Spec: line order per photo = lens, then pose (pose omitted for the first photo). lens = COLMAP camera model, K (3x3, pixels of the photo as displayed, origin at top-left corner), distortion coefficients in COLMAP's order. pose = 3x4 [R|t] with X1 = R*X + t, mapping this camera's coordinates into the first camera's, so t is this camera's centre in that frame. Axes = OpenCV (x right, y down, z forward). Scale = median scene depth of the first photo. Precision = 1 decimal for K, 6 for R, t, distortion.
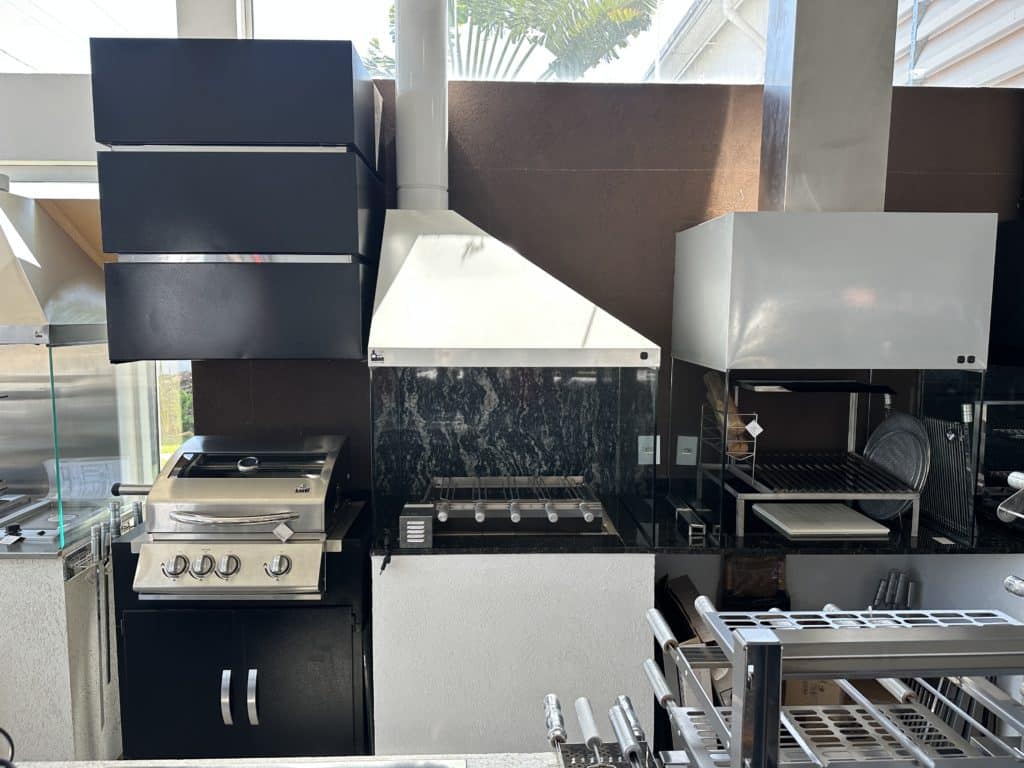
lens RADIAL K [[707.4, 0, 492.4], [0, 707.4, 387.7], [0, 0, 1]] dist [0.059433, -0.080571]
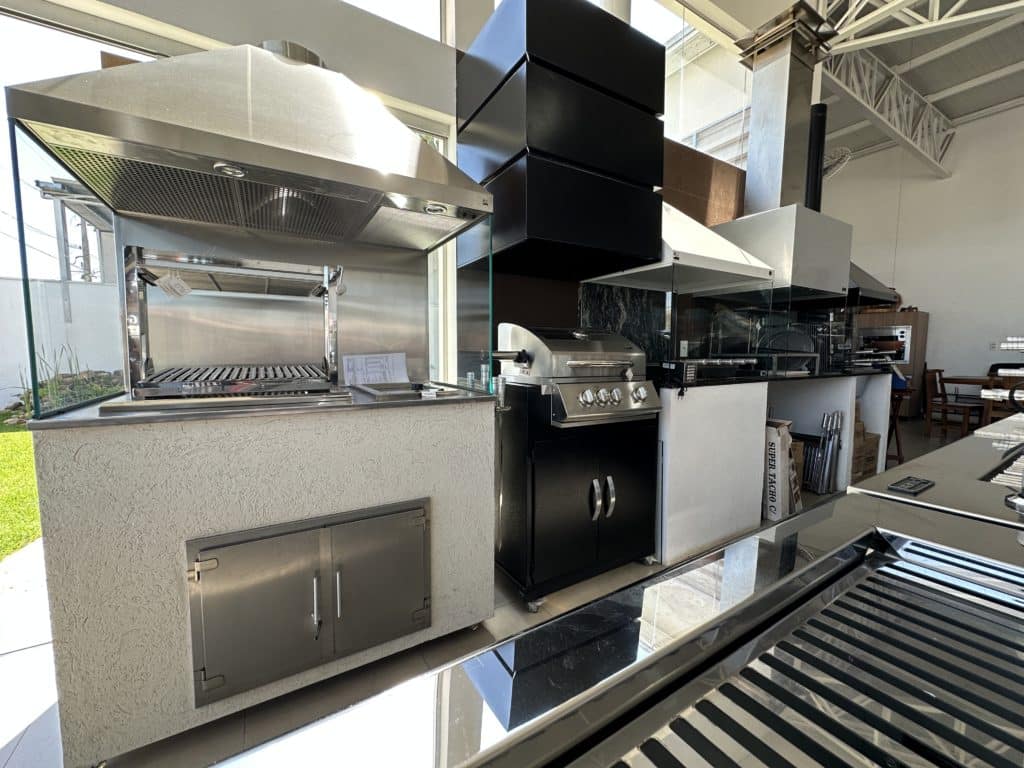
lens RADIAL K [[409.8, 0, 512.0], [0, 409.8, 384.0], [0, 0, 1]] dist [-0.017125, -0.000037]
pose [[0.865408, -0.038767, 0.499567, -0.864067], [0.049017, 0.998770, -0.007407, 0.206418], [-0.498665, 0.030897, 0.866244, 0.392049]]
